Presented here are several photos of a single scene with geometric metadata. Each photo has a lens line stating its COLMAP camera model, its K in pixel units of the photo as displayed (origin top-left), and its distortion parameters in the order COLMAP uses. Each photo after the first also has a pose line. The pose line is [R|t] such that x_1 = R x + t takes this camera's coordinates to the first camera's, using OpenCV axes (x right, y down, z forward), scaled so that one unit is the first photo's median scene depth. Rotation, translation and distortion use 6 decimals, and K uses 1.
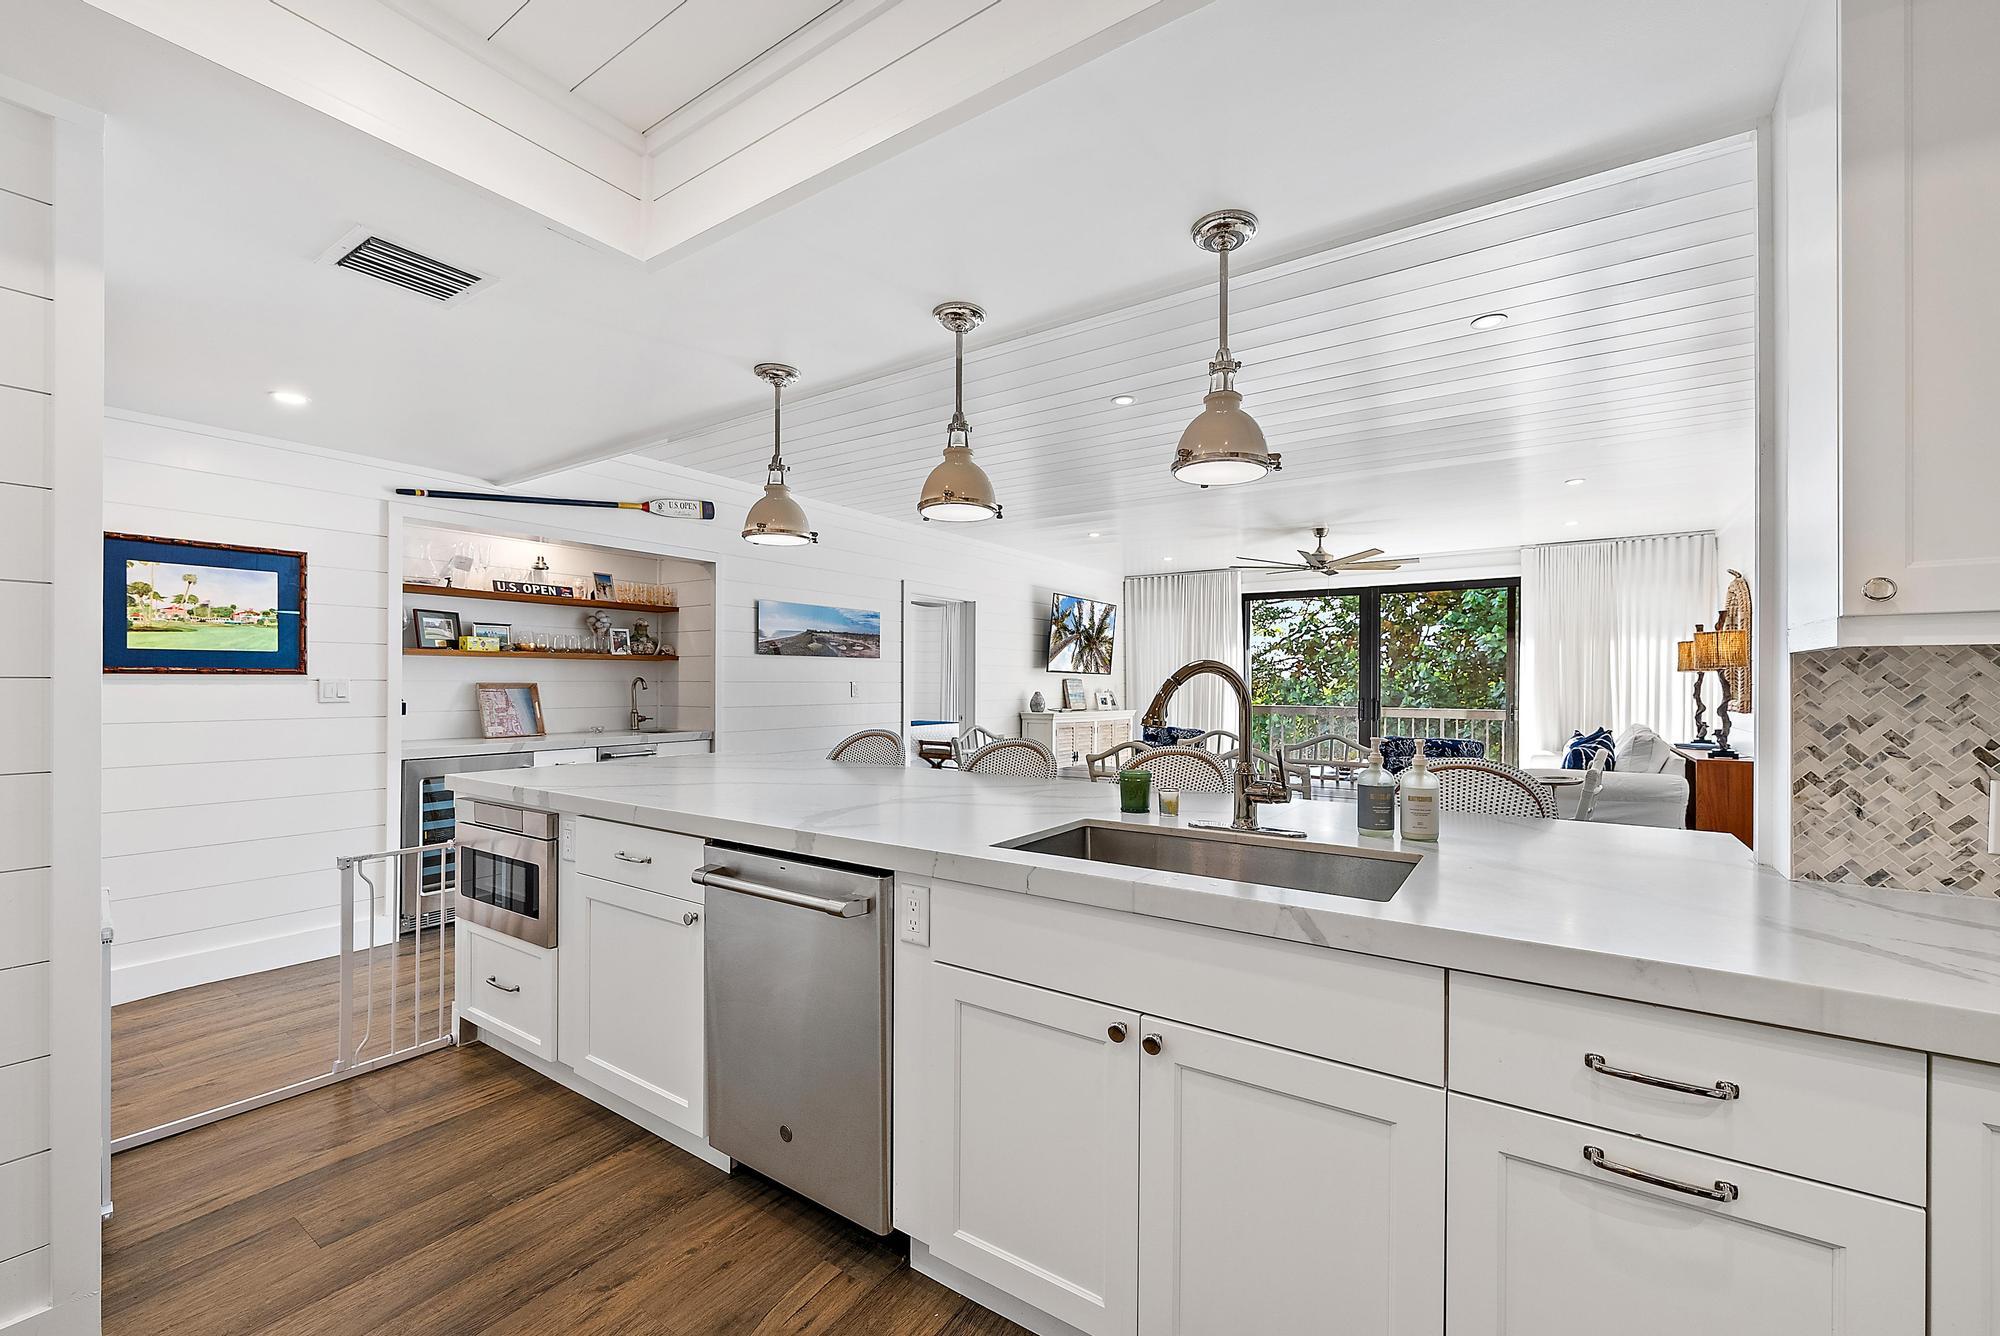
lens RADIAL K [[795.1, 0, 1002.8], [0, 795.1, 678.9], [0, 0, 1]] dist [-0.008336, 0.000603]
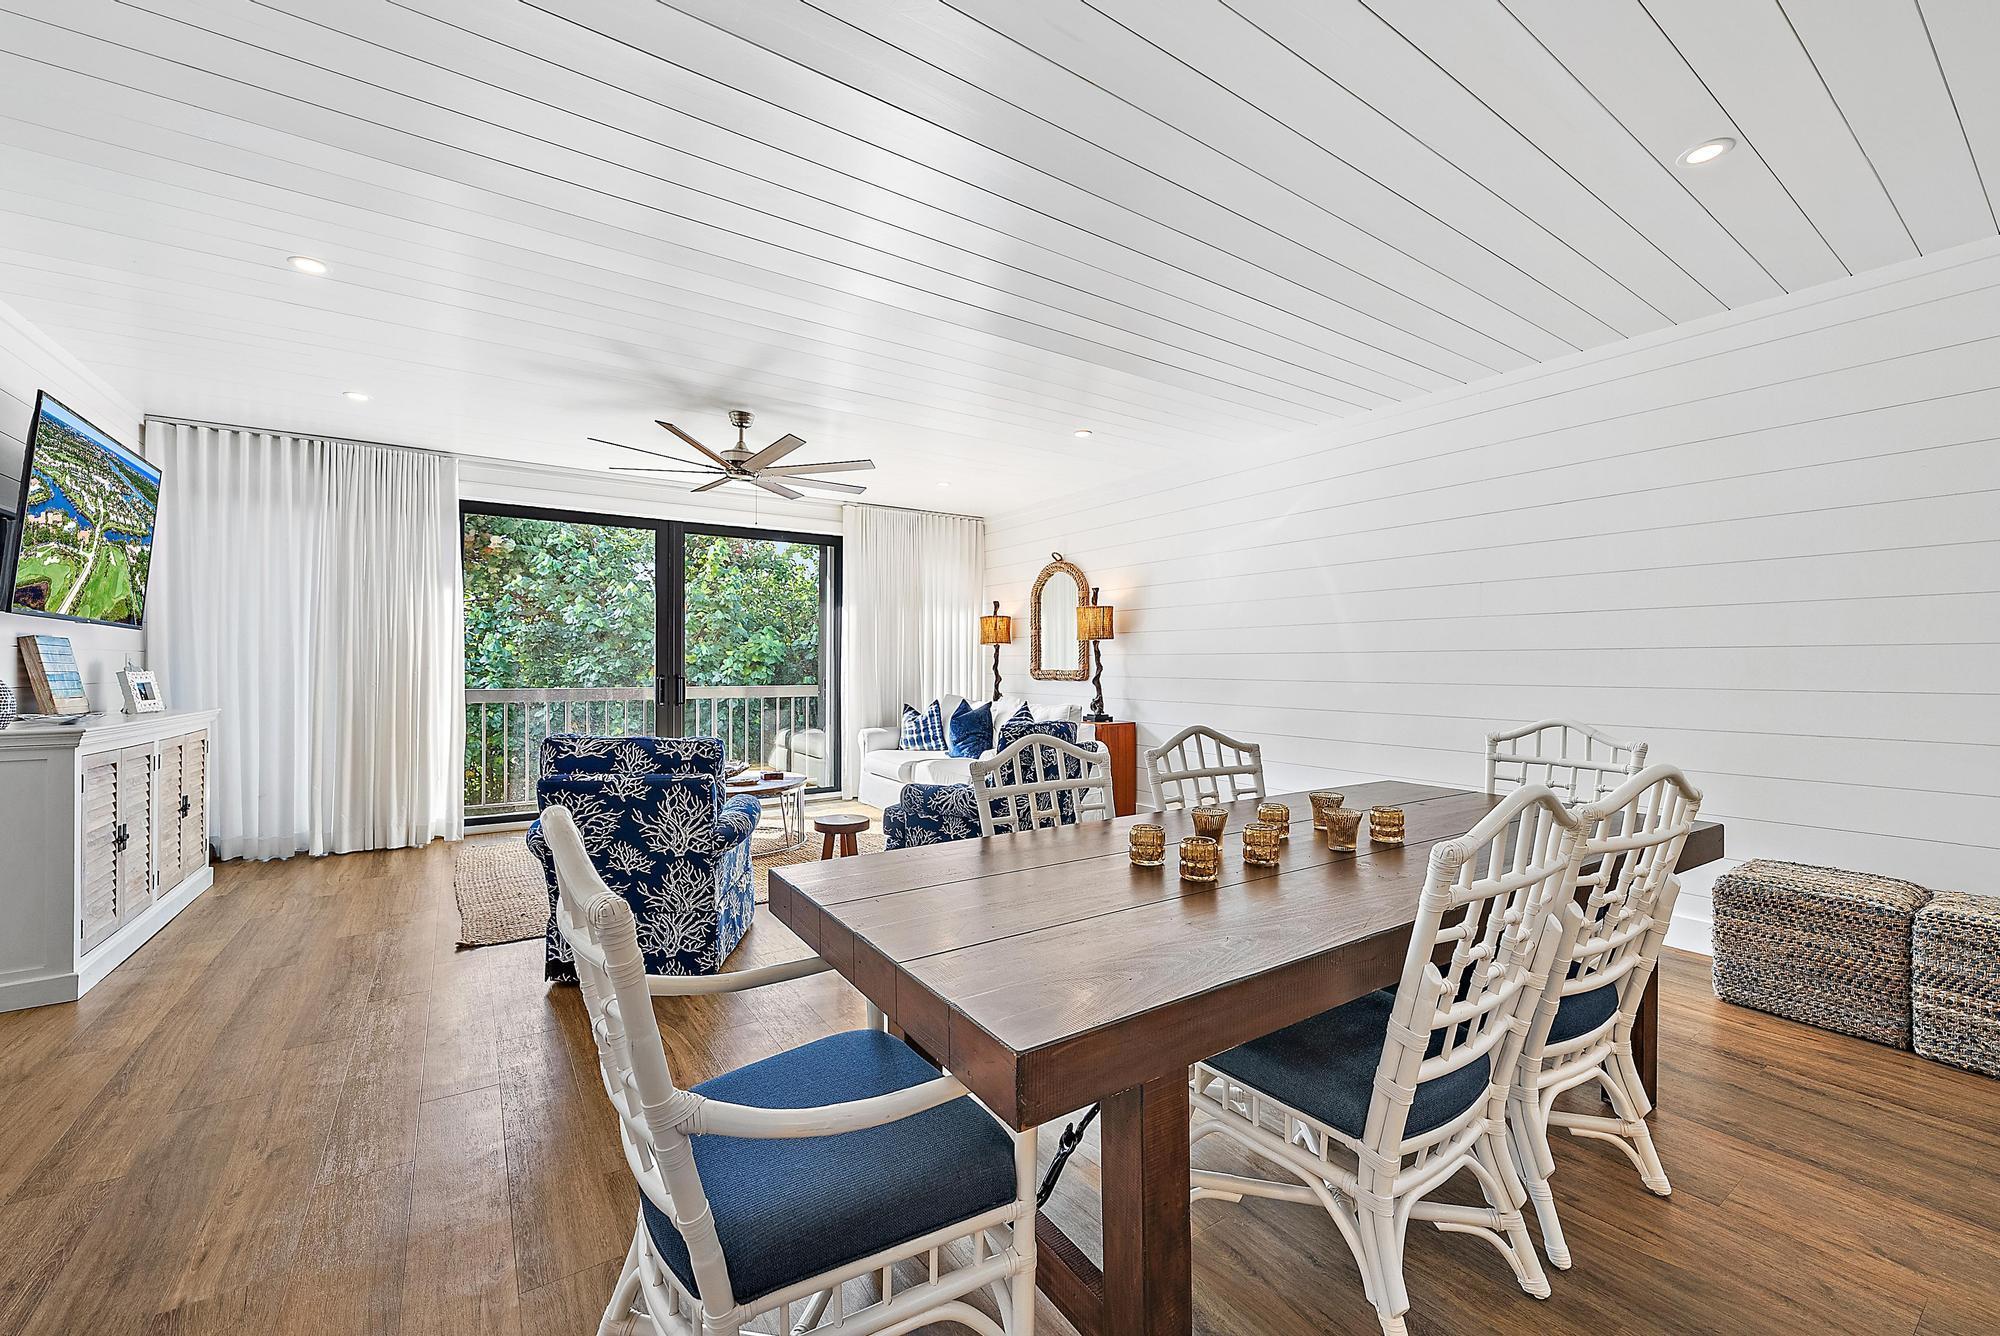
lens RADIAL K [[795.1, 0, 1001.9], [0, 795.1, 661.5], [0, 0, 1]] dist [-0.008336, 0.000603]
pose [[0.369319, 0.000446, 0.929302, -0.174523], [-0.004843, 0.999987, 0.001444, 0.016493], [-0.929290, -0.005034, 0.369317, 0.788852]]
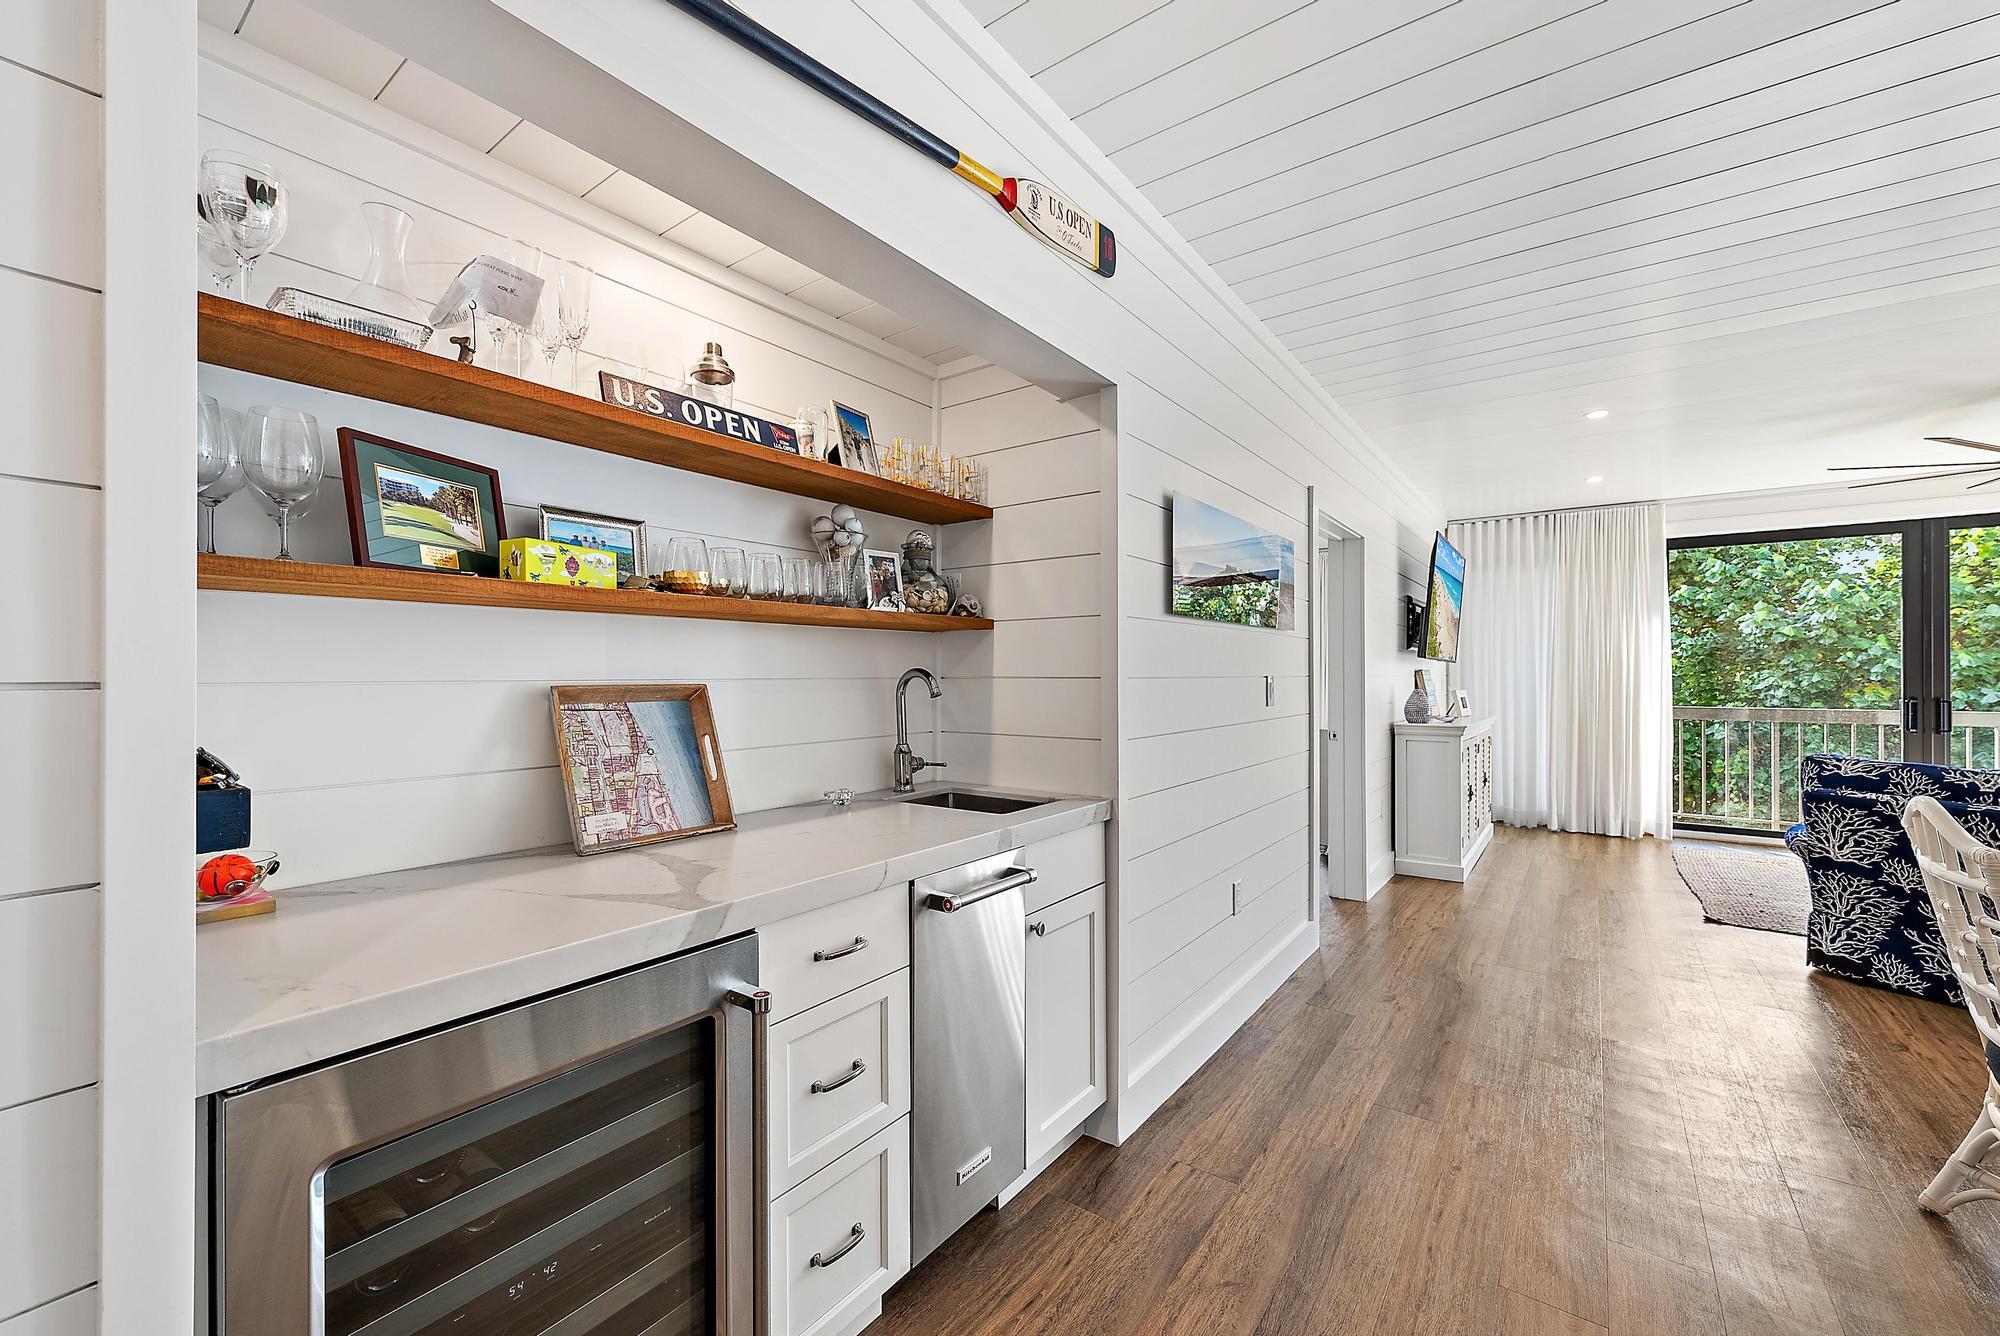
lens RADIAL K [[795.1, 0, 1006.7], [0, 795.1, 671.3], [0, 0, 1]] dist [-0.008336, 0.000603]
pose [[0.999086, -0.003311, -0.042614, -0.415120], [0.003402, 0.999992, 0.002061, -0.001141], [0.042607, -0.002204, 0.999089, 0.610249]]
